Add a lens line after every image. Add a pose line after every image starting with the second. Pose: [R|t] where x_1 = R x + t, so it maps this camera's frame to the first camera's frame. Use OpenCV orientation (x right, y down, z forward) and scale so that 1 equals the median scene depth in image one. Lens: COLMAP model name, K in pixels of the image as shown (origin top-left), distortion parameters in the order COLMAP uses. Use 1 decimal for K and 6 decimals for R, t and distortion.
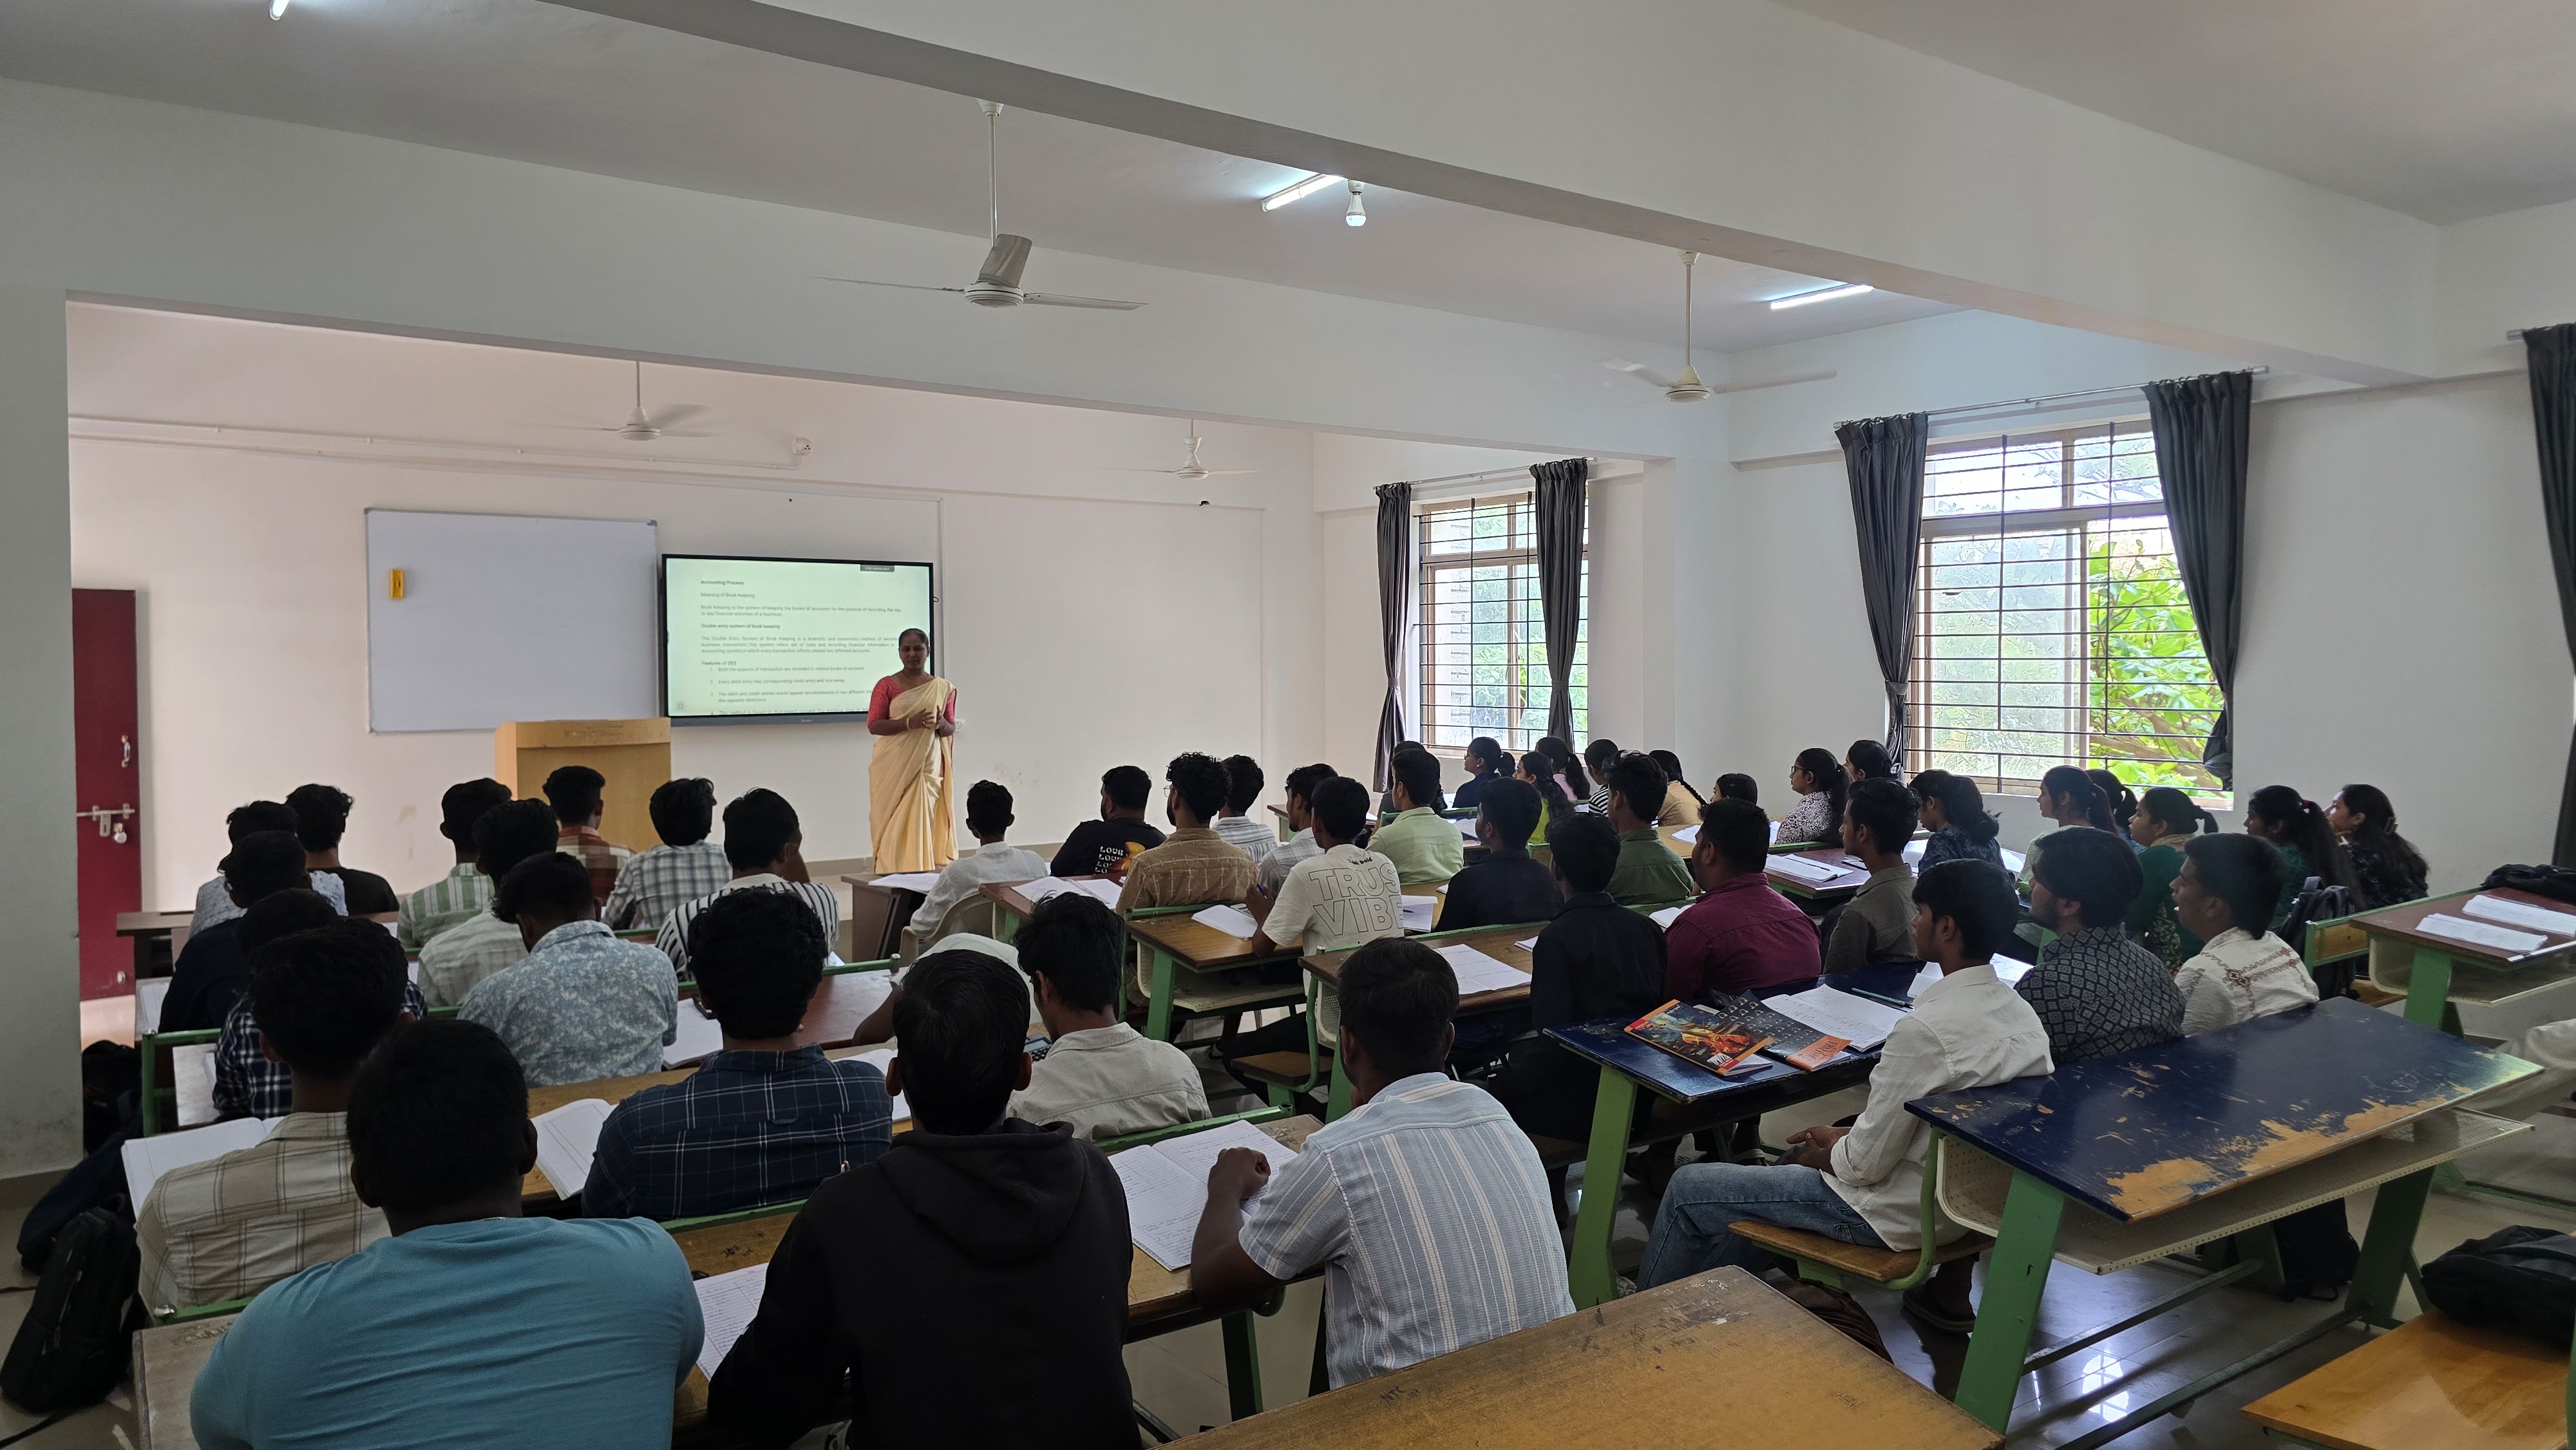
lens RADIAL K [[1740.1, 0, 1307.0], [0, 1740.1, 724.1], [0, 0, 1]] dist [0.029975, -0.005602]
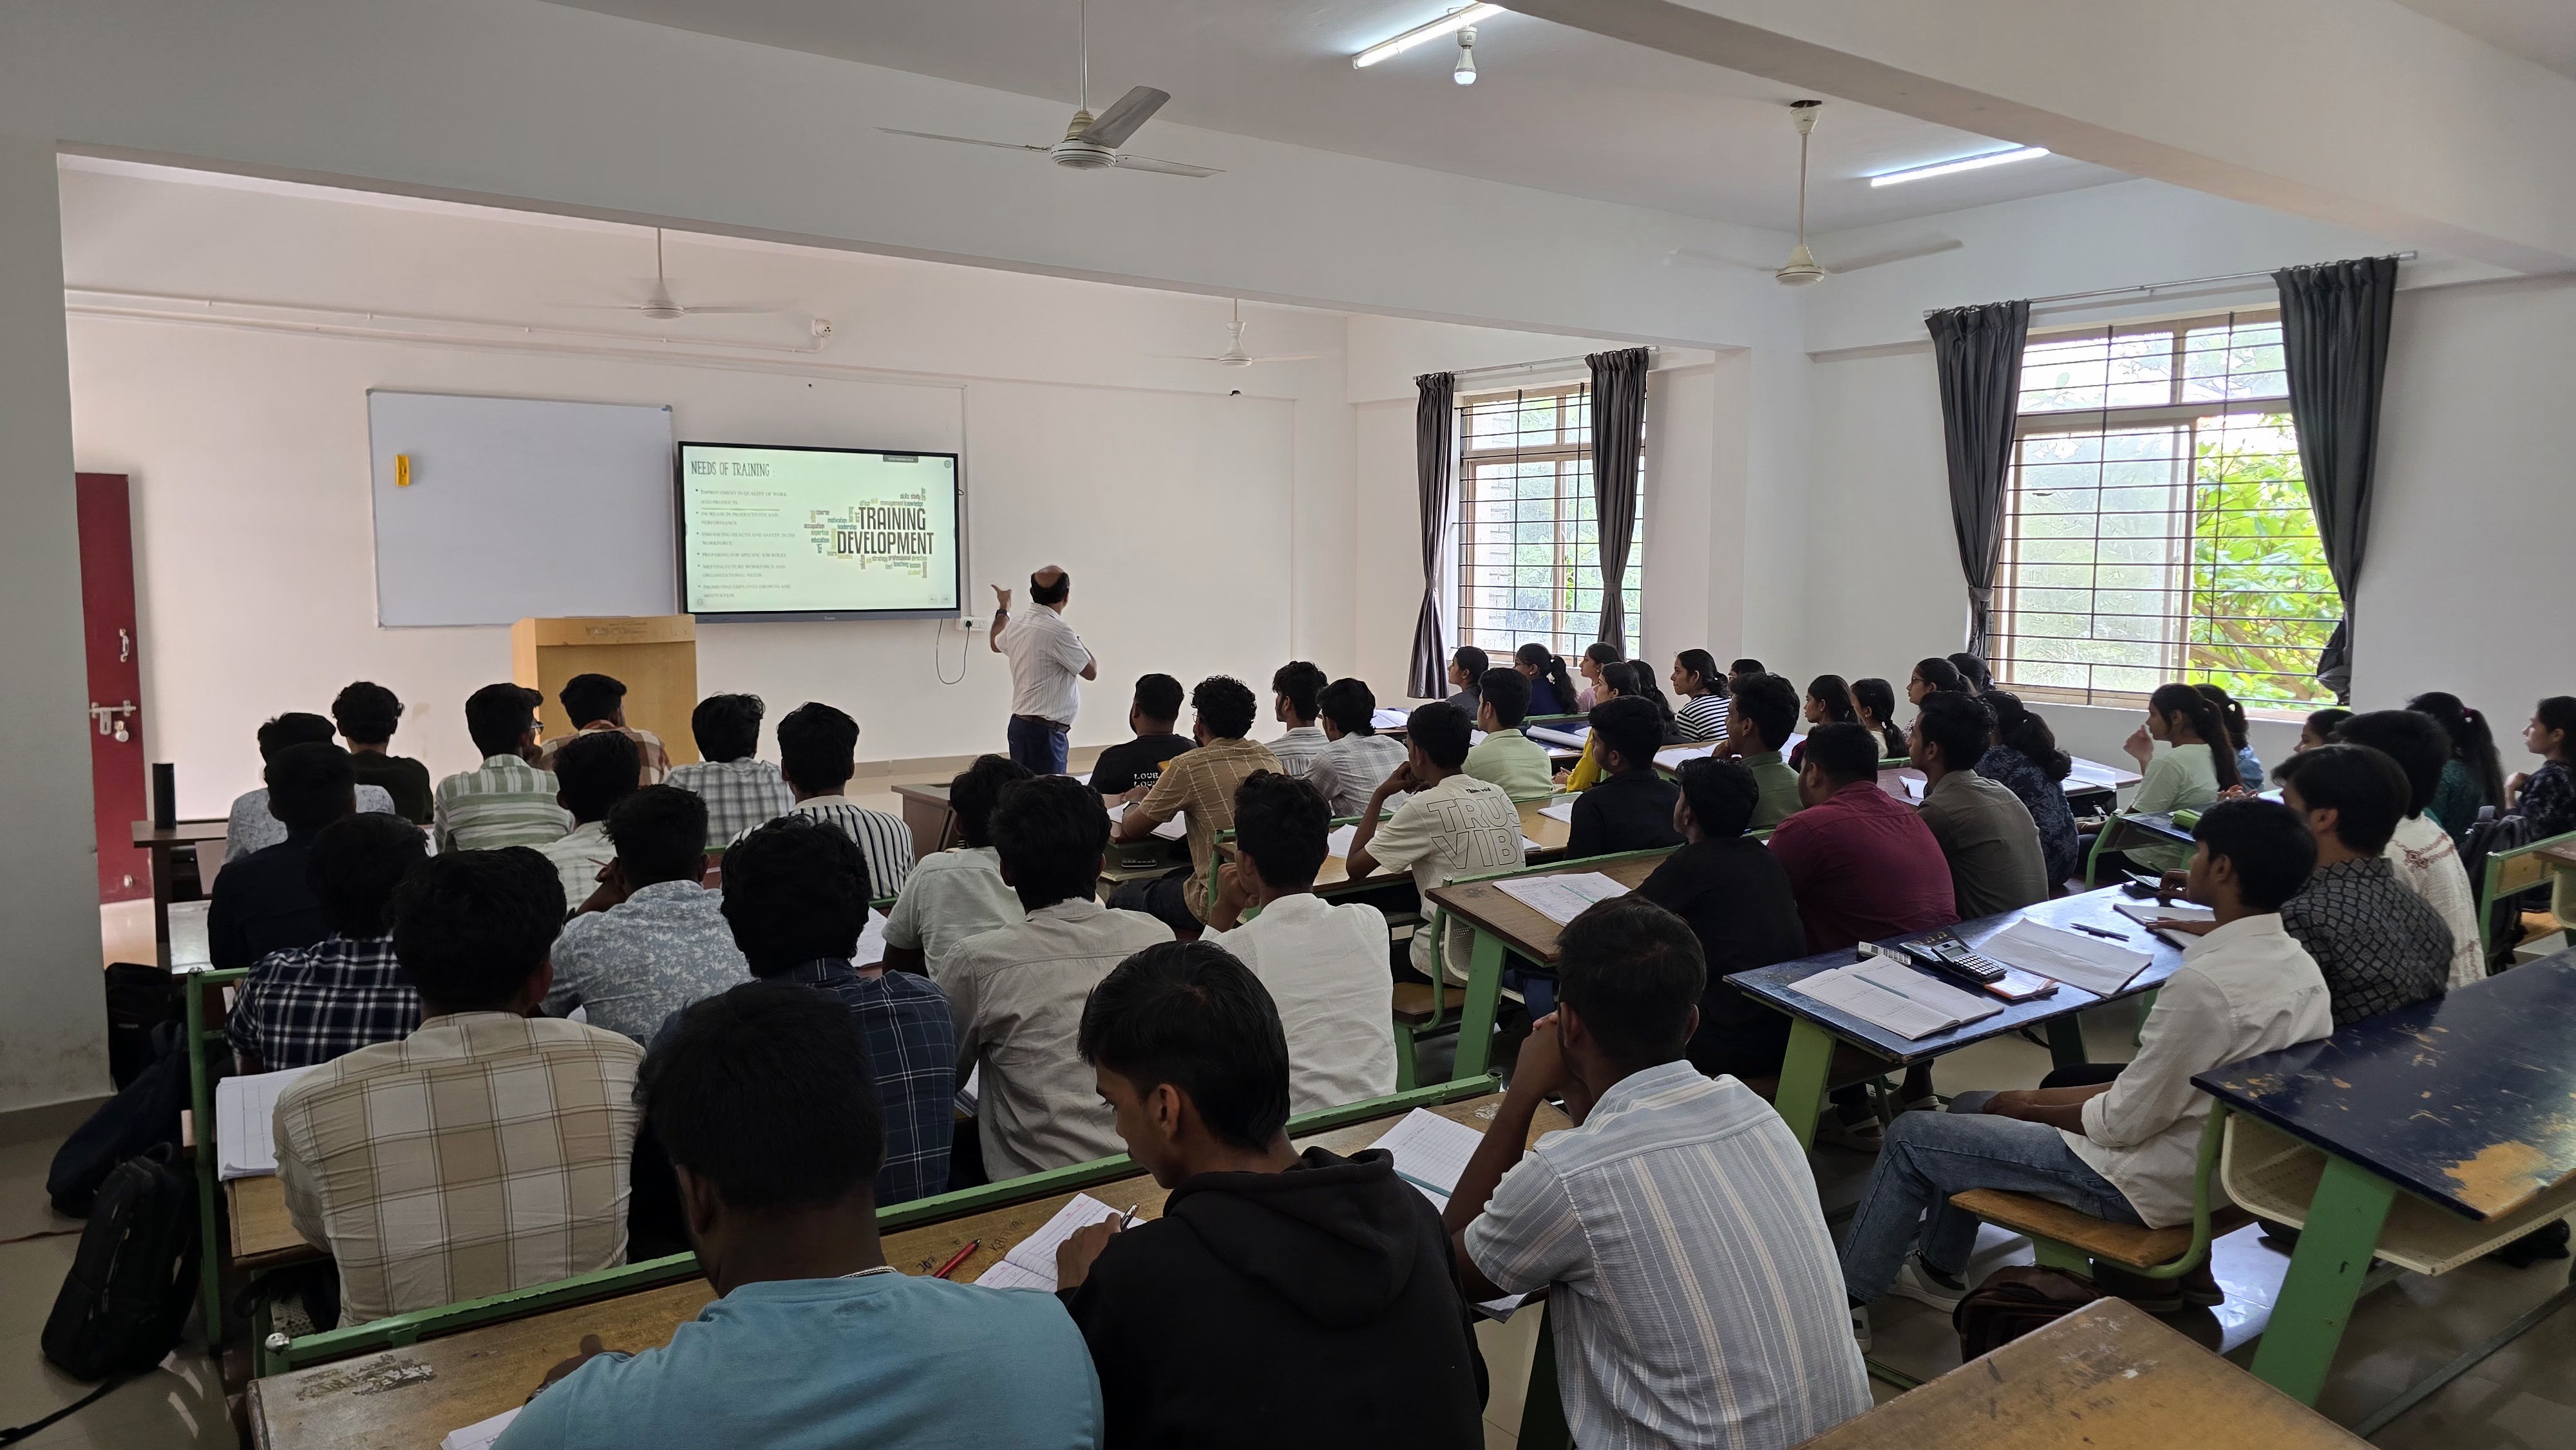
lens RADIAL K [[1740.1, 0, 1286.6], [0, 1740.1, 727.7], [0, 0, 1]] dist [0.029975, -0.005602]
pose [[0.999963, 0.008261, 0.002493, -0.046690], [-0.008399, 0.998063, 0.061640, -0.003934], [-0.001979, -0.061659, 0.998095, 0.049559]]
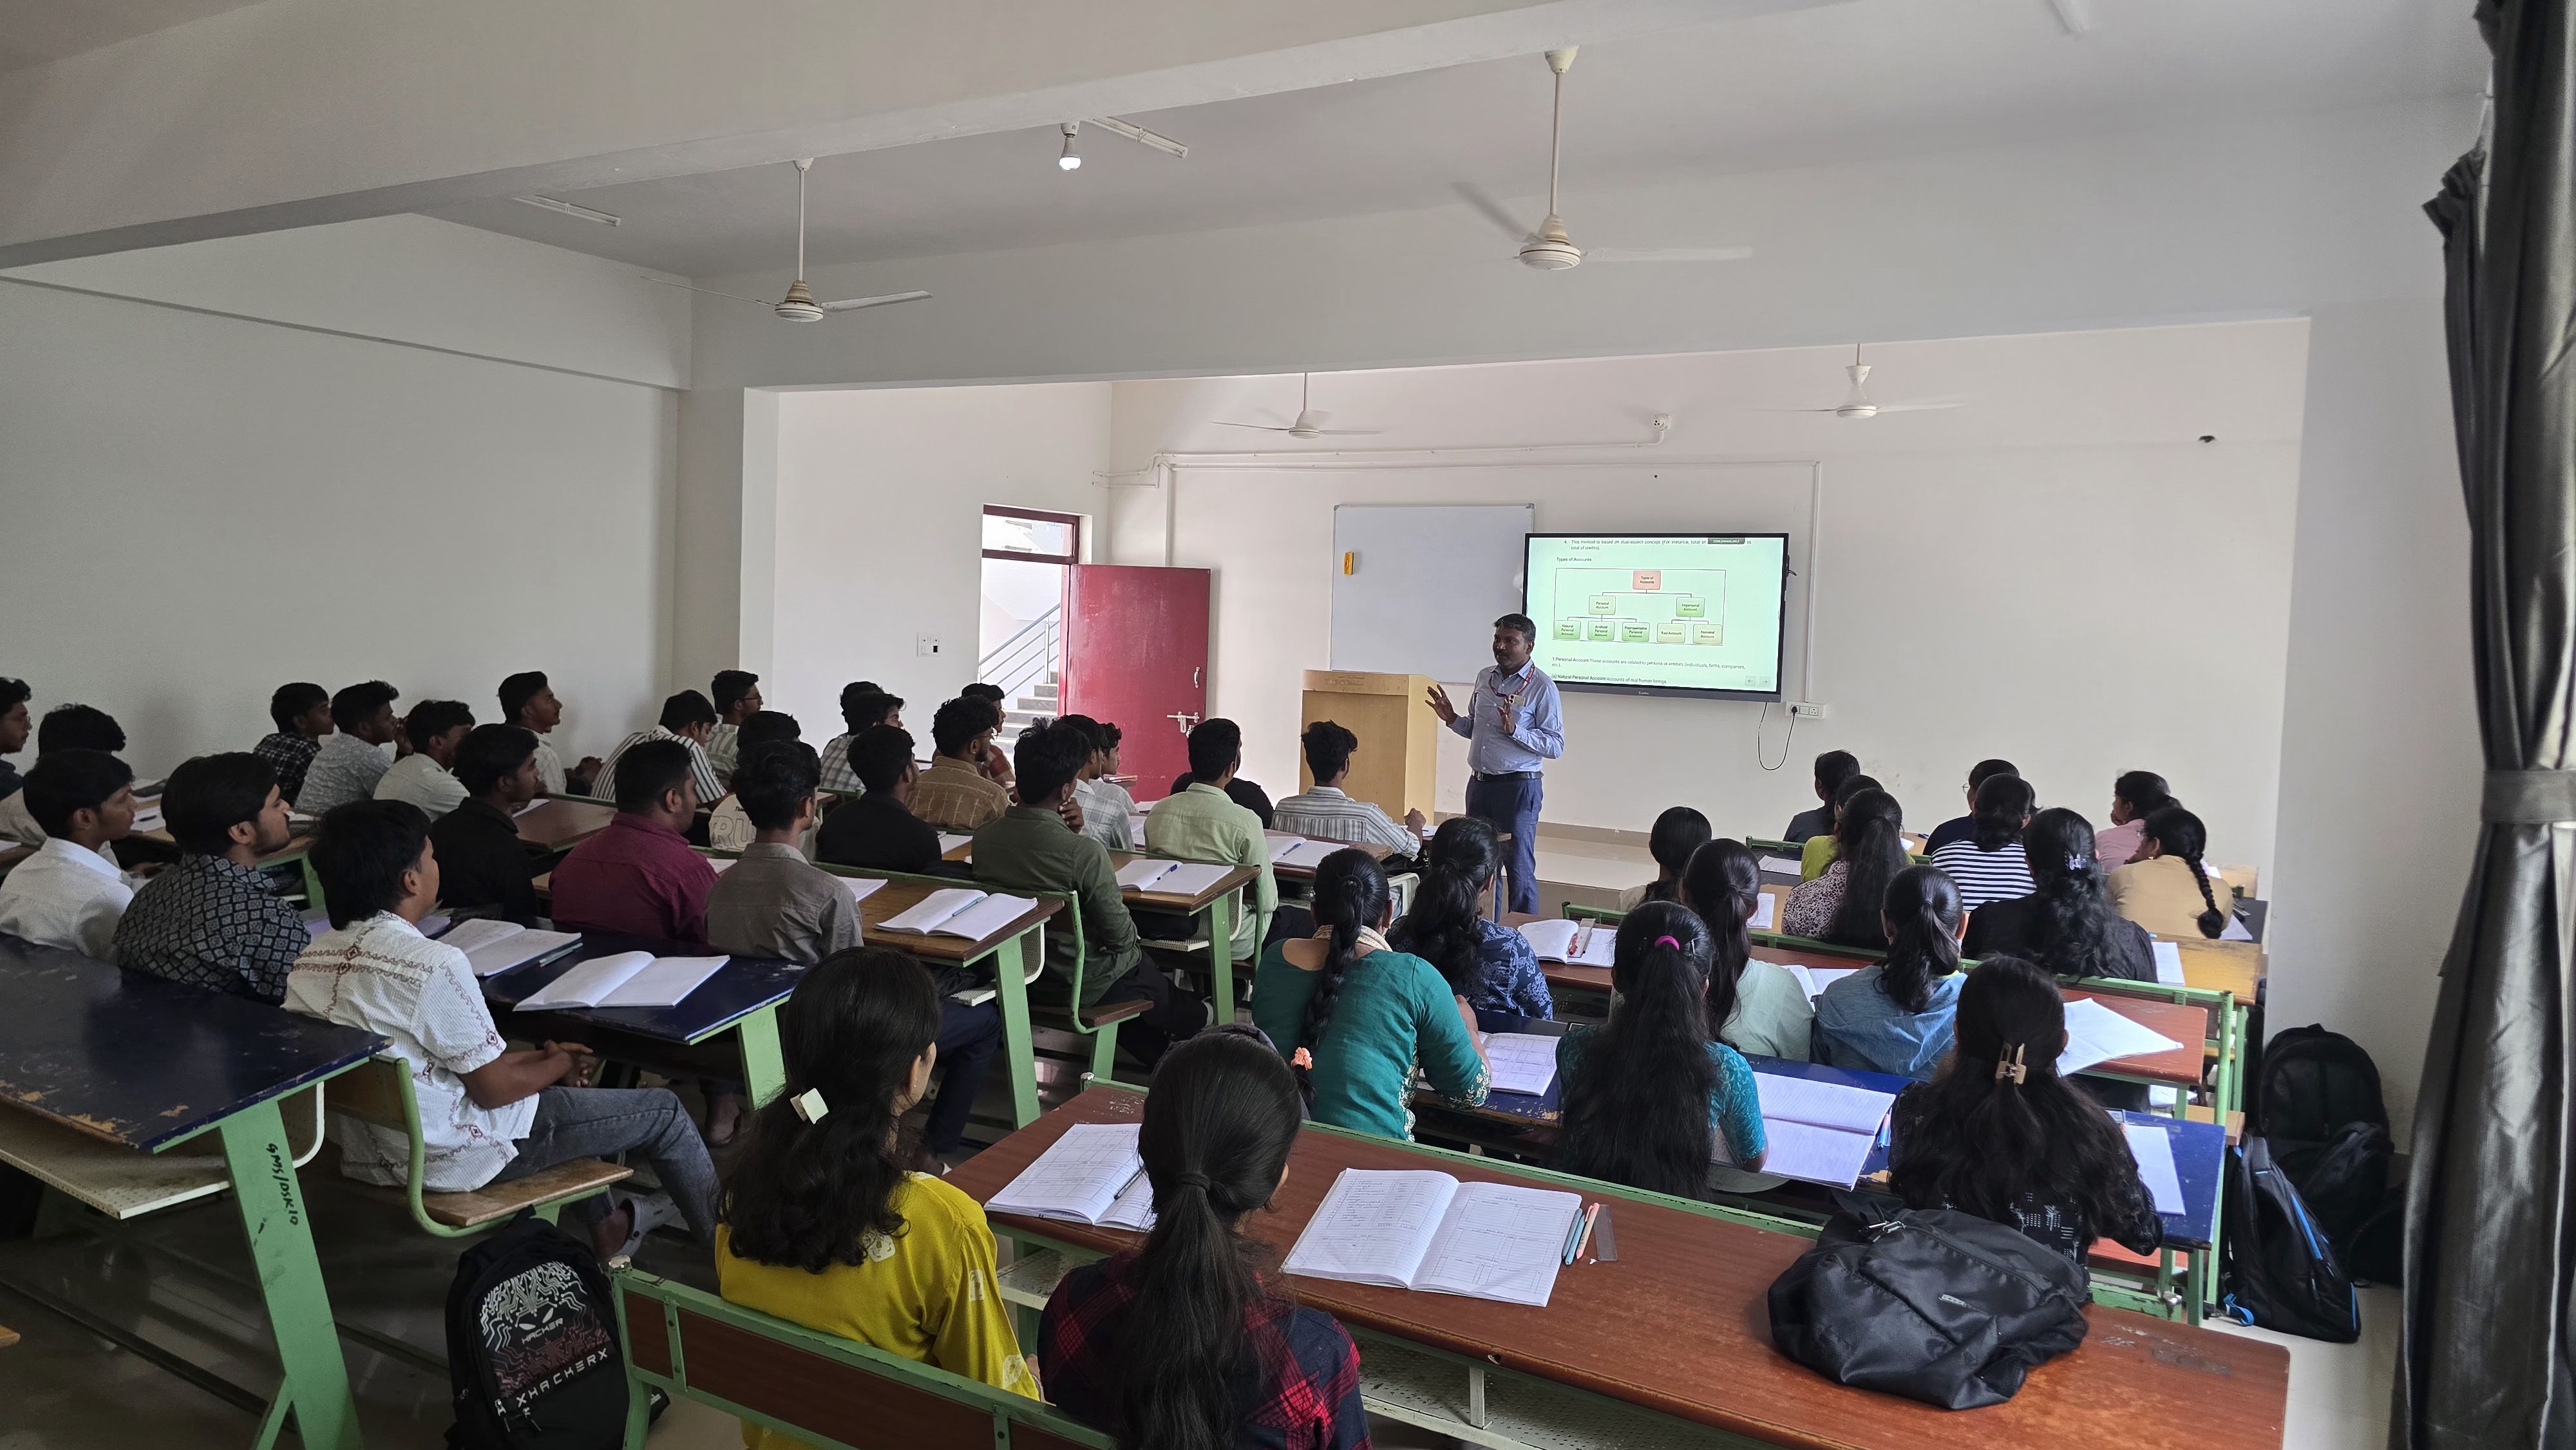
lens RADIAL K [[1740.1, 0, 1298.0], [0, 1740.1, 723.3], [0, 0, 1]] dist [0.029975, -0.005602]
pose [[0.311545, 0.066948, -0.947870, 0.758719], [-0.073651, 0.996215, 0.046155, -0.020727], [0.947373, 0.055432, 0.315297, 0.614258]]
